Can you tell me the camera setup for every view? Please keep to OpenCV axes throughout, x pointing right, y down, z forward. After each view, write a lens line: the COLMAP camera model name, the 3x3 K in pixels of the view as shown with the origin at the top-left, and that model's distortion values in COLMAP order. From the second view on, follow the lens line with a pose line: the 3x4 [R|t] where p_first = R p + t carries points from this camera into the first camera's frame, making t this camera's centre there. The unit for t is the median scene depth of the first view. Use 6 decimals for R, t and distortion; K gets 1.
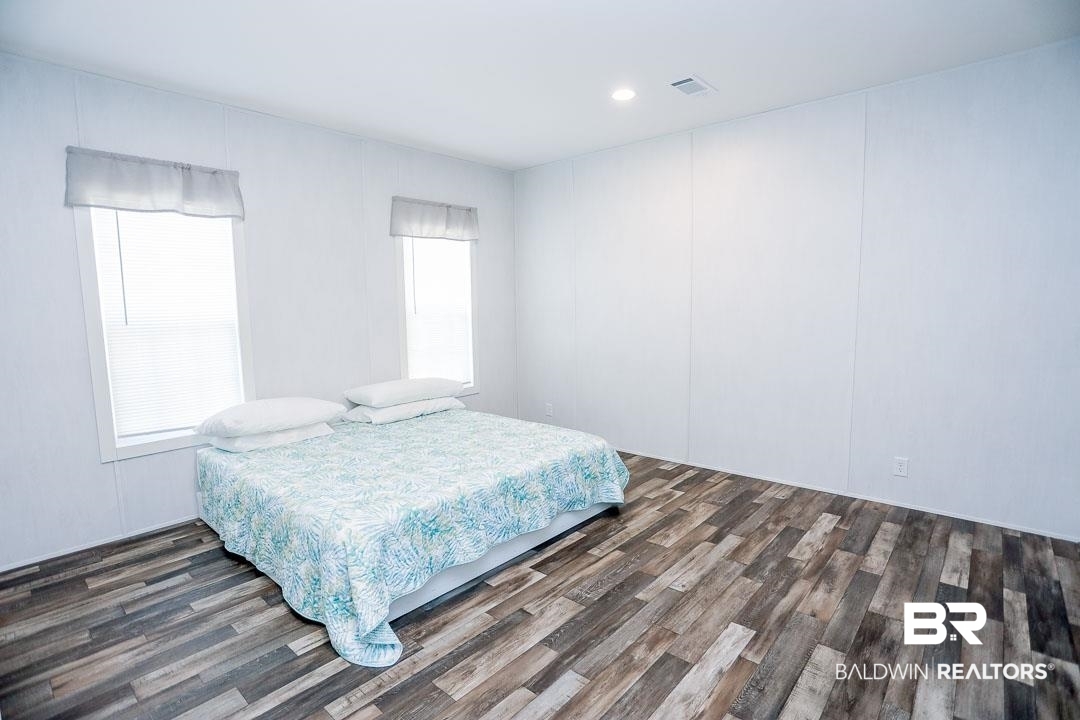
lens RADIAL K [[533.5, 0, 547.7], [0, 533.5, 359.6], [0, 0, 1]] dist [-0.068563, 0.031949]
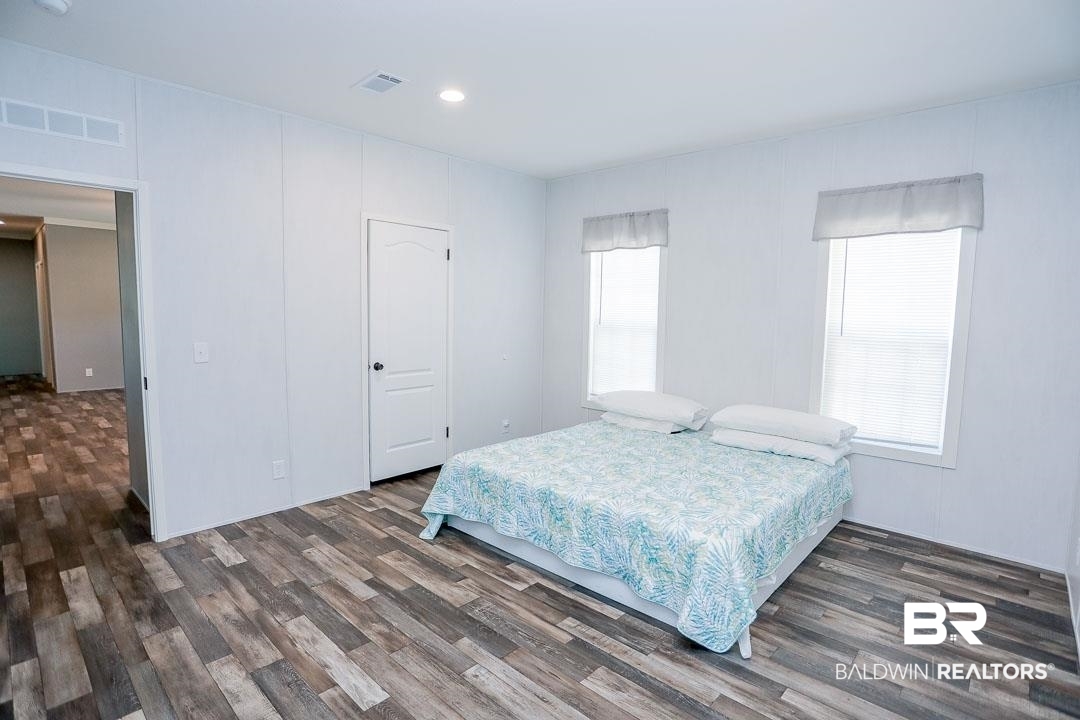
lens RADIAL K [[526.3, 0, 547.4], [0, 526.3, 410.2], [0, 0, 1]] dist [-0.065667, 0.029937]
pose [[-0.033120, 0.197658, -0.979711, 0.753772], [-0.125590, 0.971656, 0.200278, -0.109585], [0.991529, 0.129675, -0.007358, 0.842686]]
